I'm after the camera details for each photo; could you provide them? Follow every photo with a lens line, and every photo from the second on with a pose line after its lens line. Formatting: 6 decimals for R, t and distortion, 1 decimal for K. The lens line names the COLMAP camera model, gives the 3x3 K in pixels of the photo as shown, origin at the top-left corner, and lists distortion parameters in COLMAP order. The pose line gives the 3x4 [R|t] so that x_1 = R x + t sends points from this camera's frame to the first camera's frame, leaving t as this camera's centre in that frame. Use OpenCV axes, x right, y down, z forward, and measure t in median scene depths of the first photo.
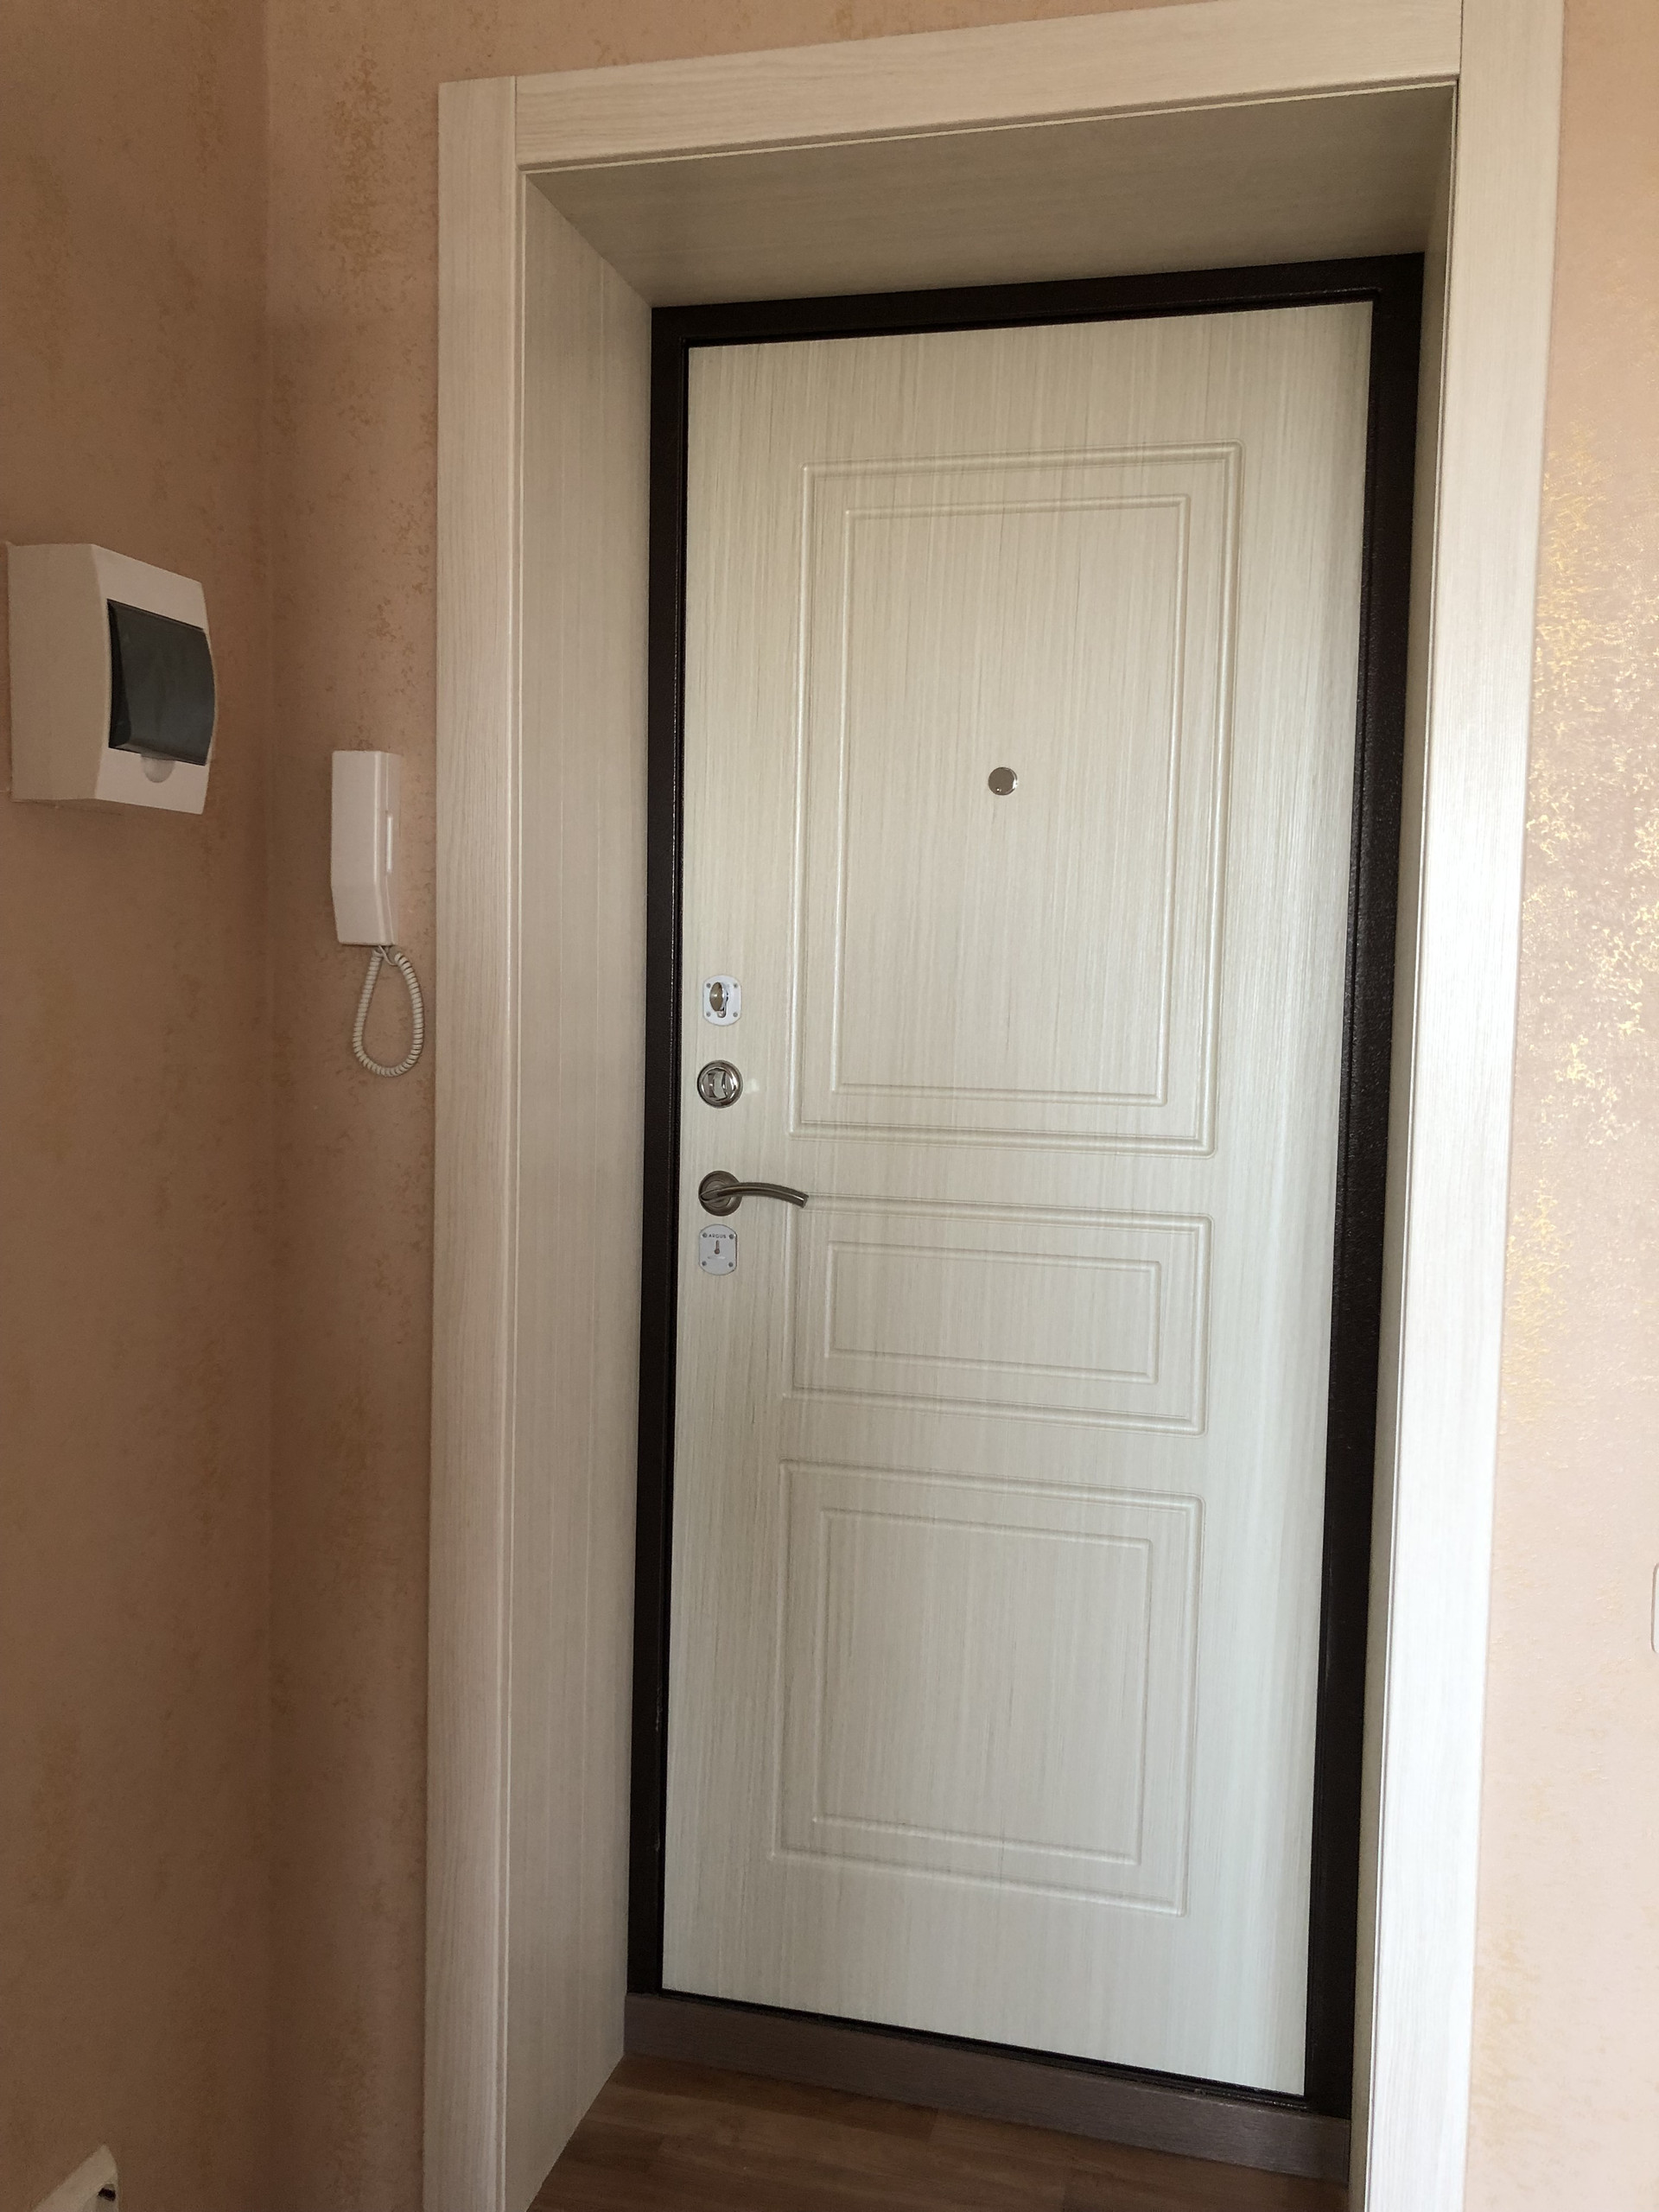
lens RADIAL K [[1805.9, 0, 829.5], [0, 1805.9, 1106.0], [0, 0, 1]] dist [0.004653, 0.001370]
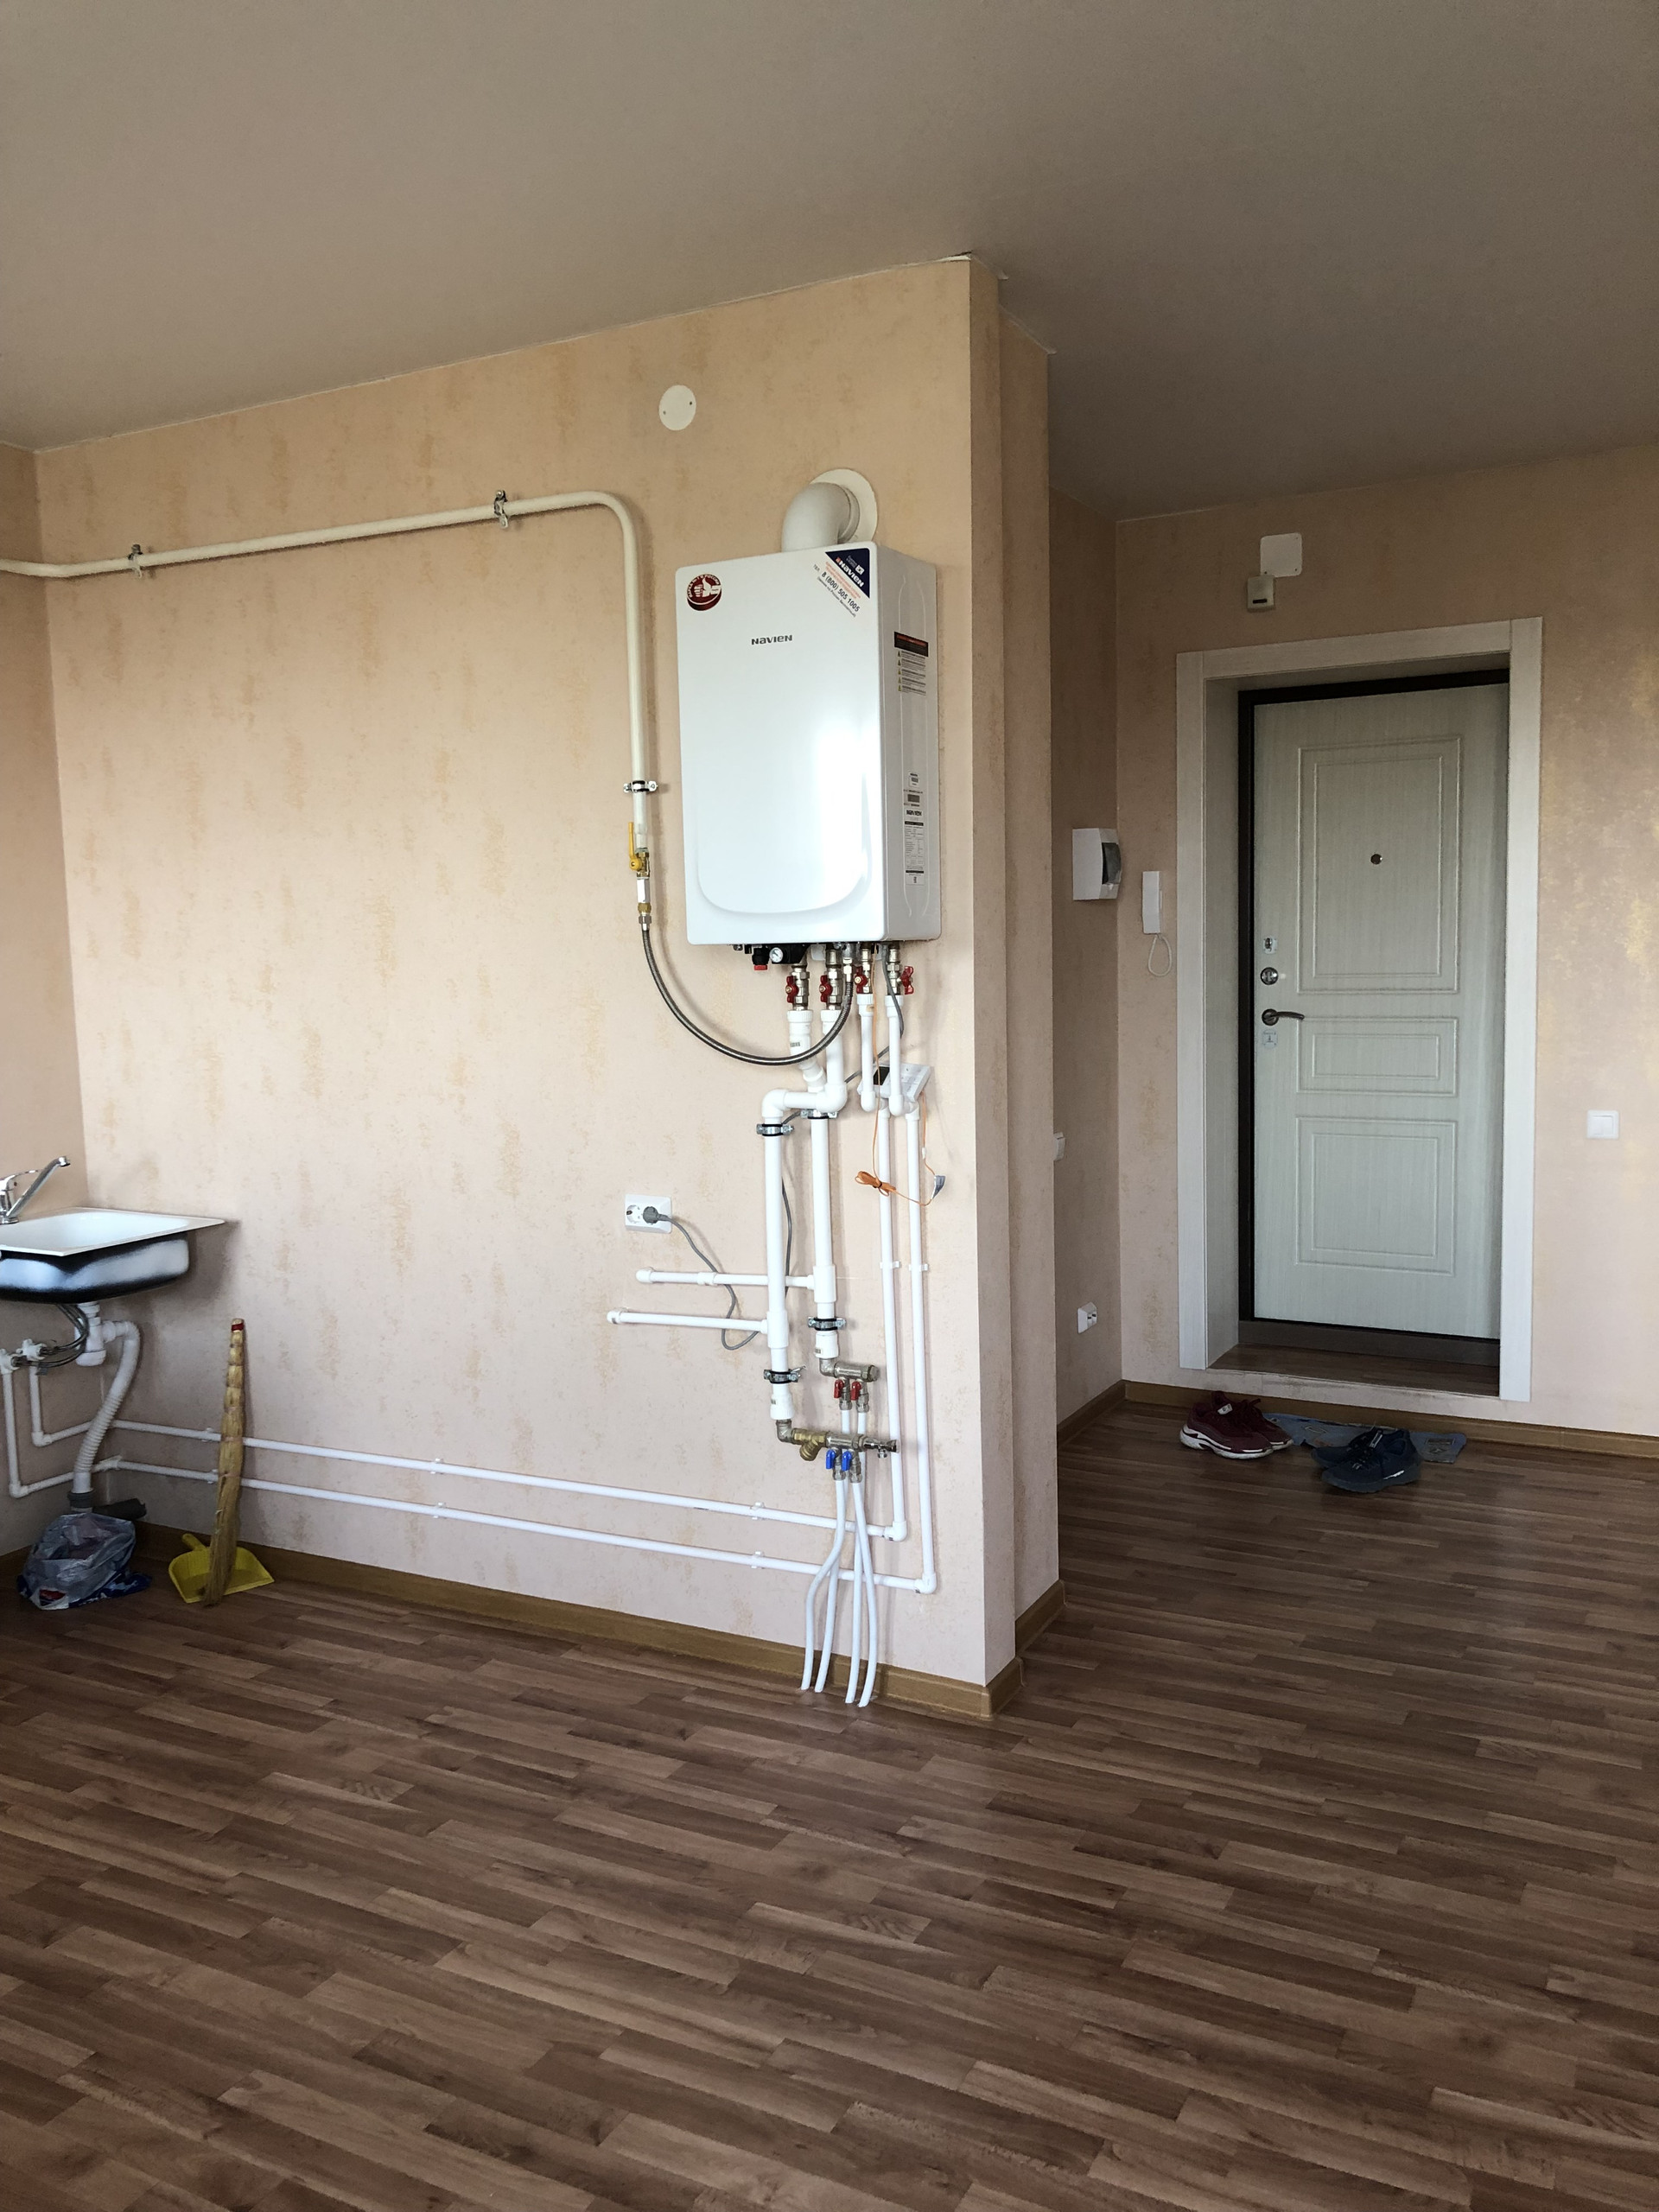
lens RADIAL K [[1805.9, 0, 829.5], [0, 1805.9, 1106.0], [0, 0, 1]] dist [0.004653, 0.001370]
pose [[0.970045, -0.019887, -0.242111, -0.049043], [0.027973, 0.999158, 0.030009, 0.082579], [0.241311, -0.035883, 0.969784, -1.763319]]
